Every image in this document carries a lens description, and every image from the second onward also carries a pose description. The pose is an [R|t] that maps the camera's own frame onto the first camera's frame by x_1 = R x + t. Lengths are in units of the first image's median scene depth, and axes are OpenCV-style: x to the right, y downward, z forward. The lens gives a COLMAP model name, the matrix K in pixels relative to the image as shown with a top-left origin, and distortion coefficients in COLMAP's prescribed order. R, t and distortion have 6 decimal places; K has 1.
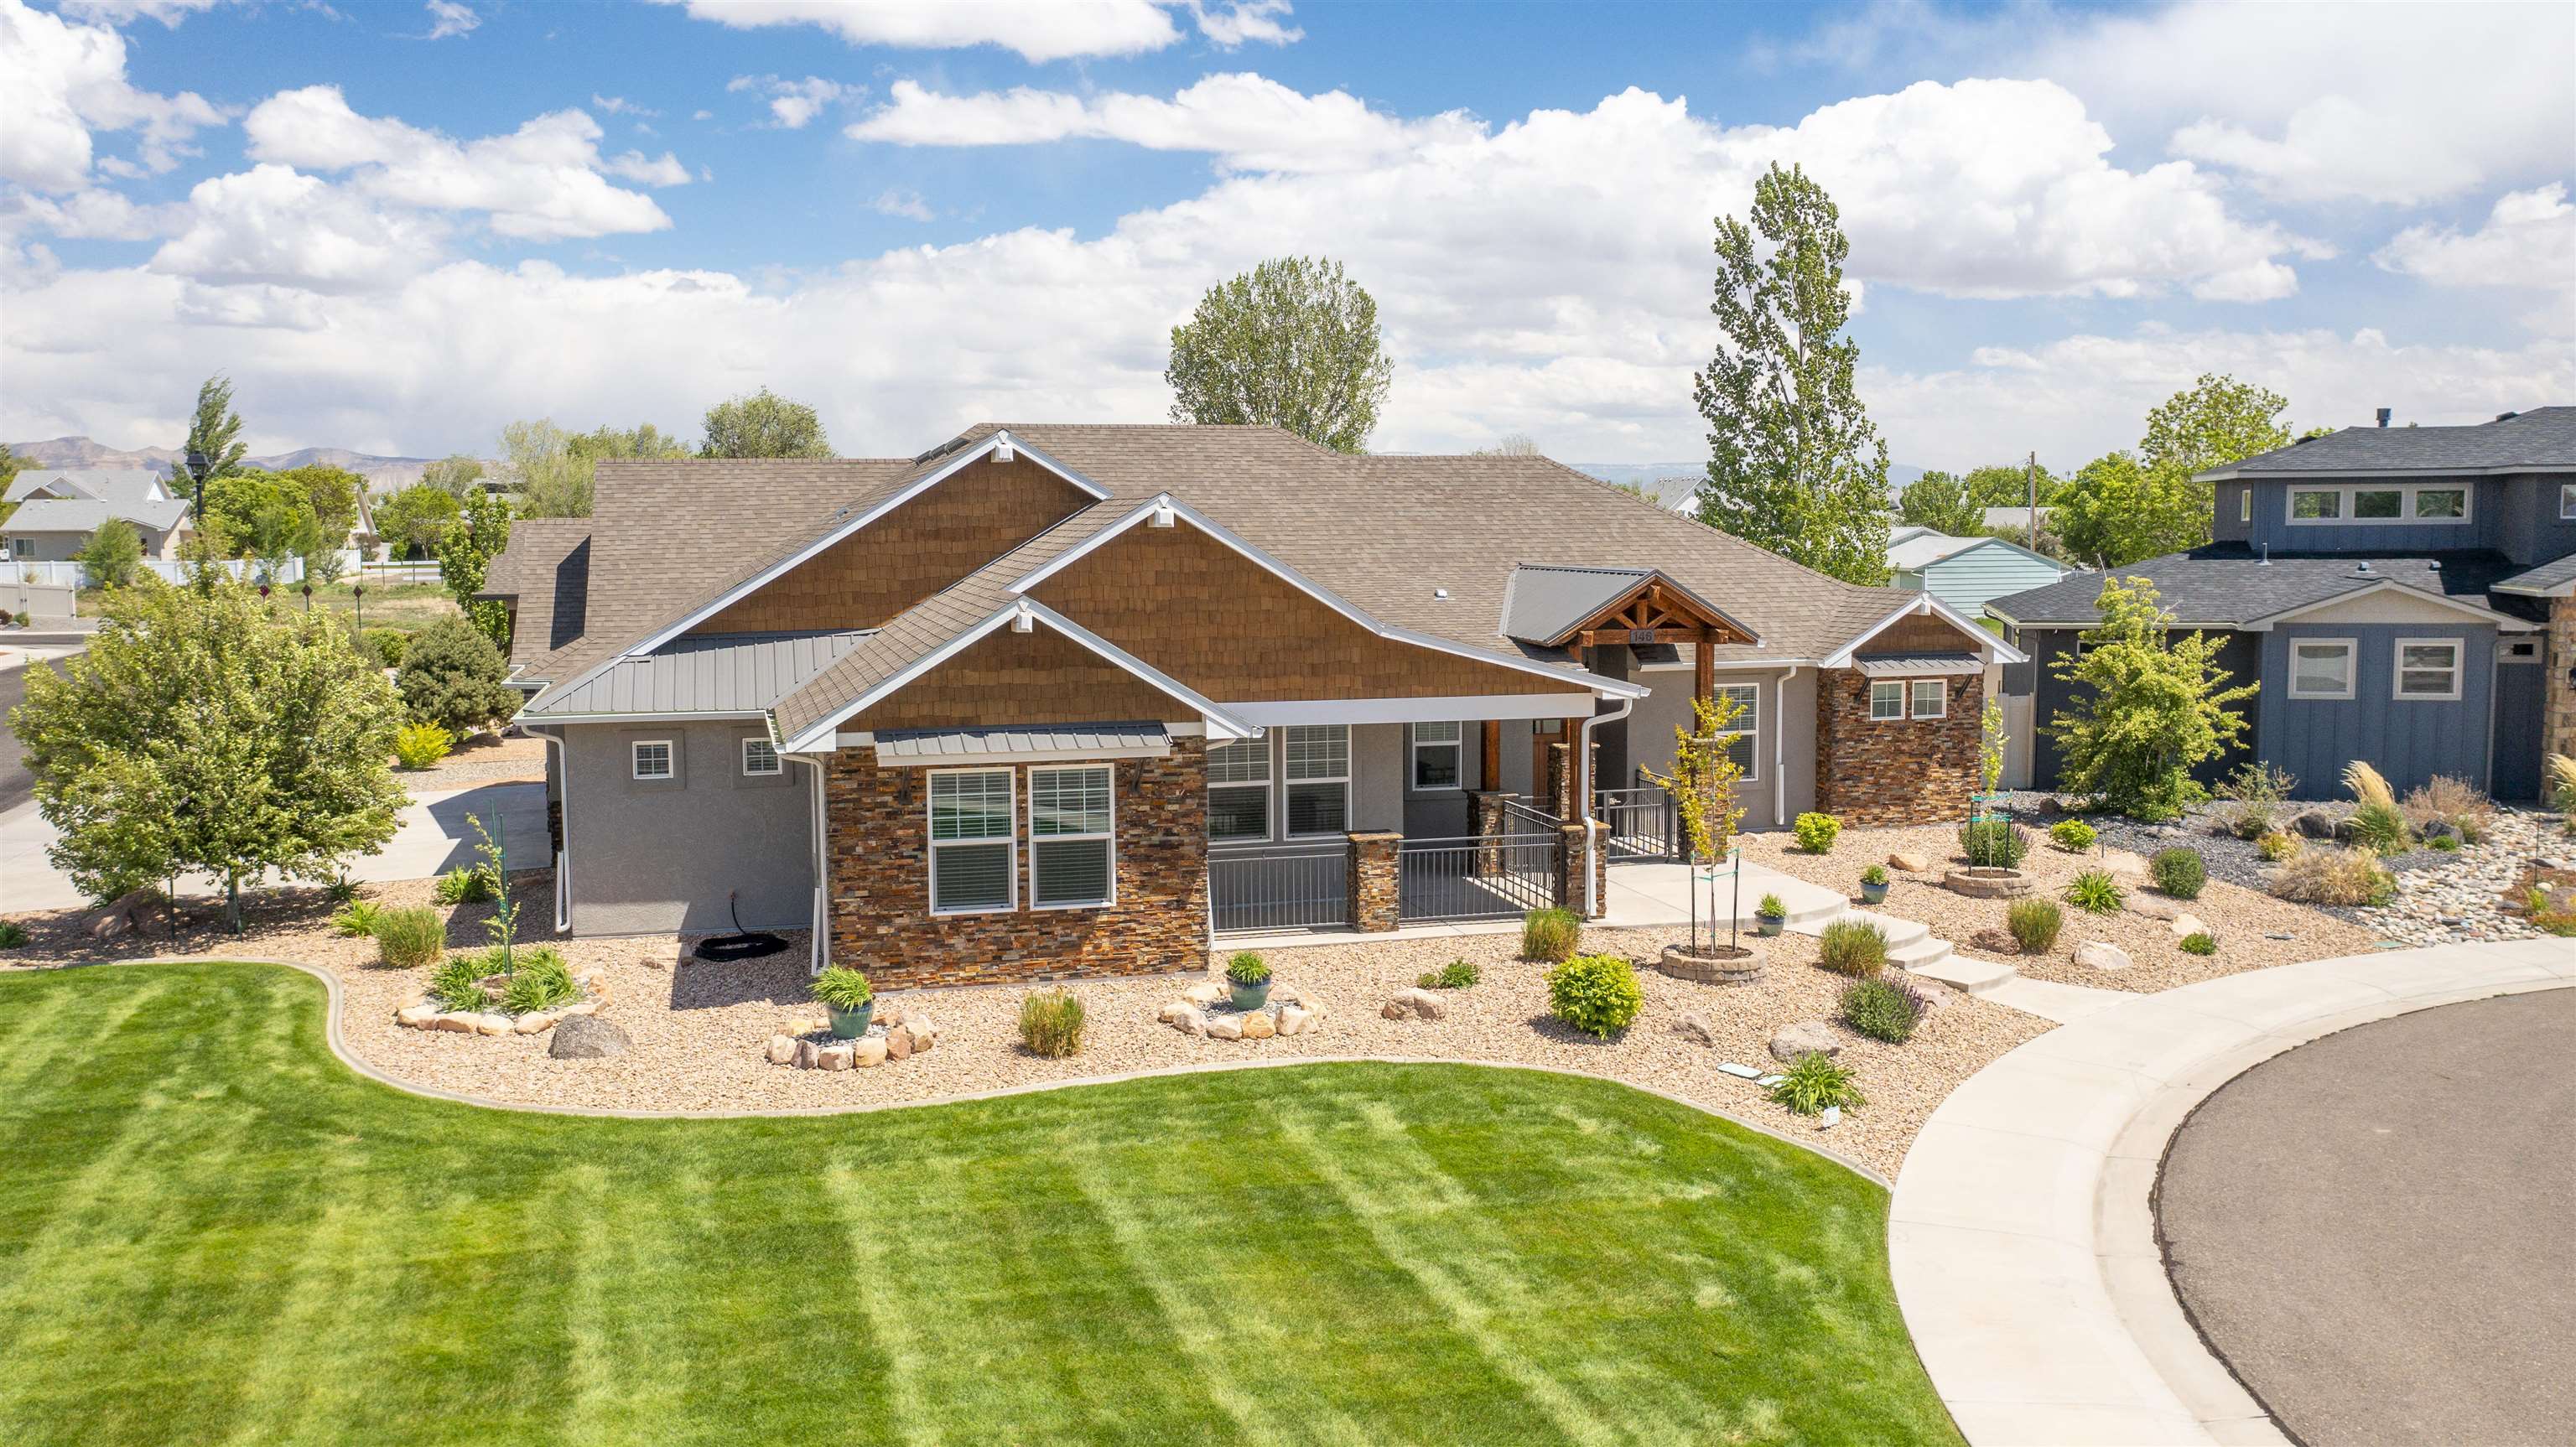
lens RADIAL K [[2037.3, 0, 1290.3], [0, 2037.3, 712.7], [0, 0, 1]] dist [-0.009934, -0.003094]
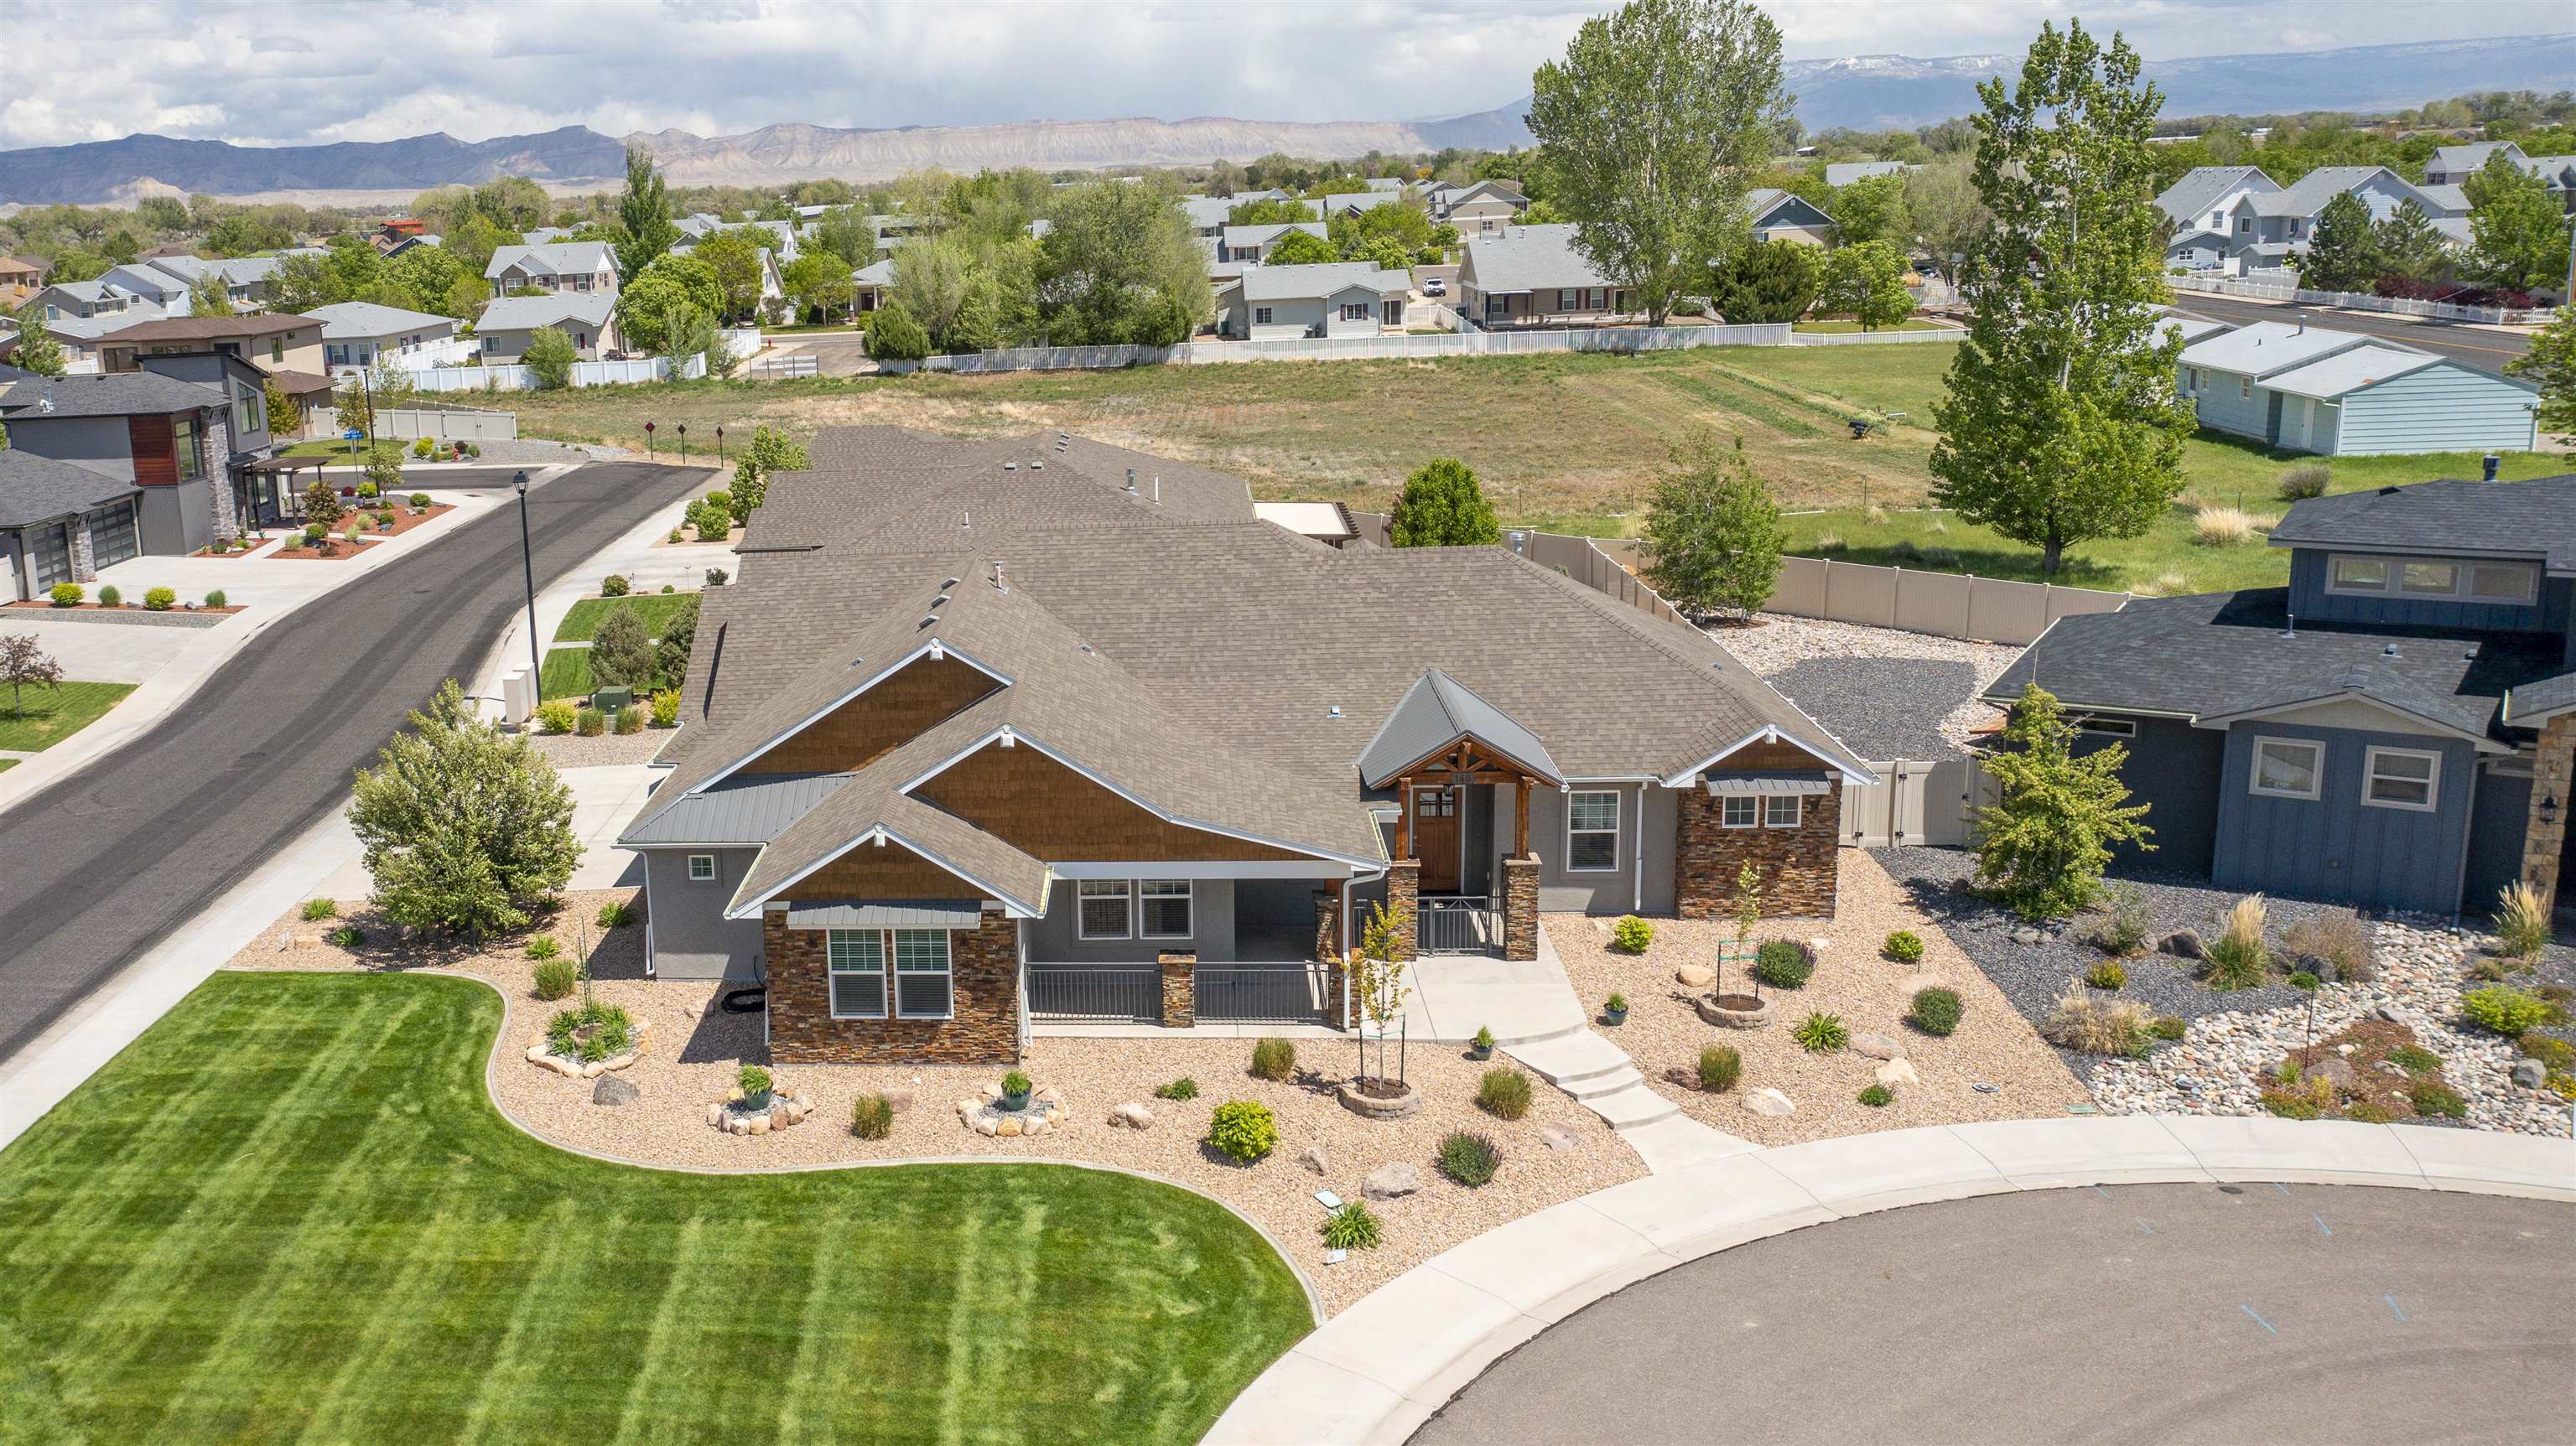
lens RADIAL K [[2161.5, 0, 876.2], [0, 2161.5, 711.3], [0, 0, 1]] dist [-0.007496, -0.001464]
pose [[0.919023, 0.051515, -0.390824, 0.466484], [0.008084, 0.988753, 0.149339, -0.362658], [0.394122, -0.140405, 0.908270, -0.421744]]
